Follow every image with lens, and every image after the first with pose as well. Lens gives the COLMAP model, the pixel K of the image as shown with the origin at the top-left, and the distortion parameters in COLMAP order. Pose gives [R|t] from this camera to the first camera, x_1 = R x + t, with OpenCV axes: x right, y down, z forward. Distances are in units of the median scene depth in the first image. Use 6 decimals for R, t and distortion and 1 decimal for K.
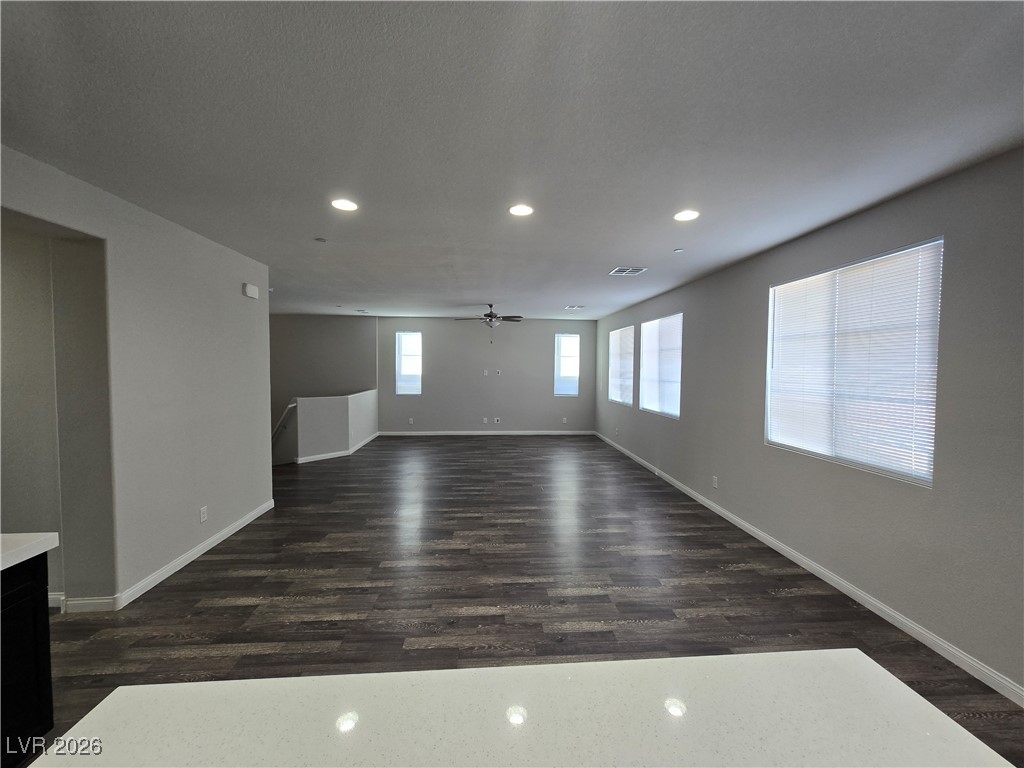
lens RADIAL K [[420.8, 0, 513.1], [0, 420.8, 385.8], [0, 0, 1]] dist [-0.001893, 0.000151]
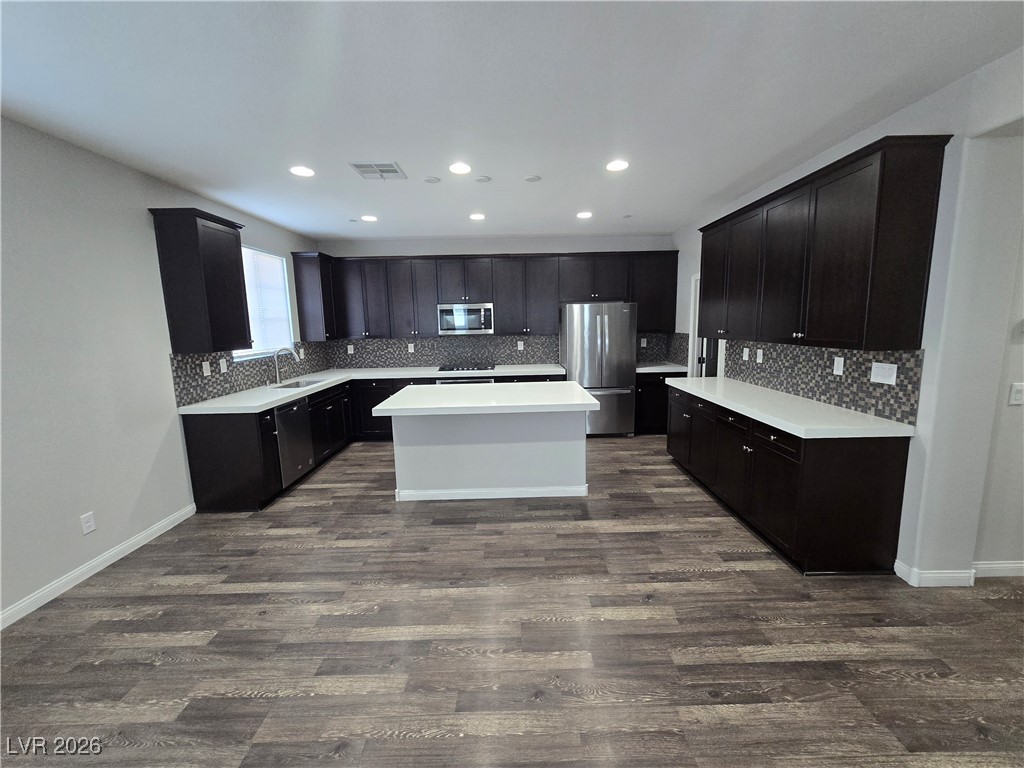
lens RADIAL K [[420.8, 0, 514.5], [0, 420.8, 381.8], [0, 0, 1]] dist [-0.001893, 0.000151]
pose [[-0.997922, 0.006034, 0.064155, -0.162248], [0.017451, 0.983708, 0.178926, -0.042149], [-0.062030, 0.179674, -0.981769, 1.634723]]
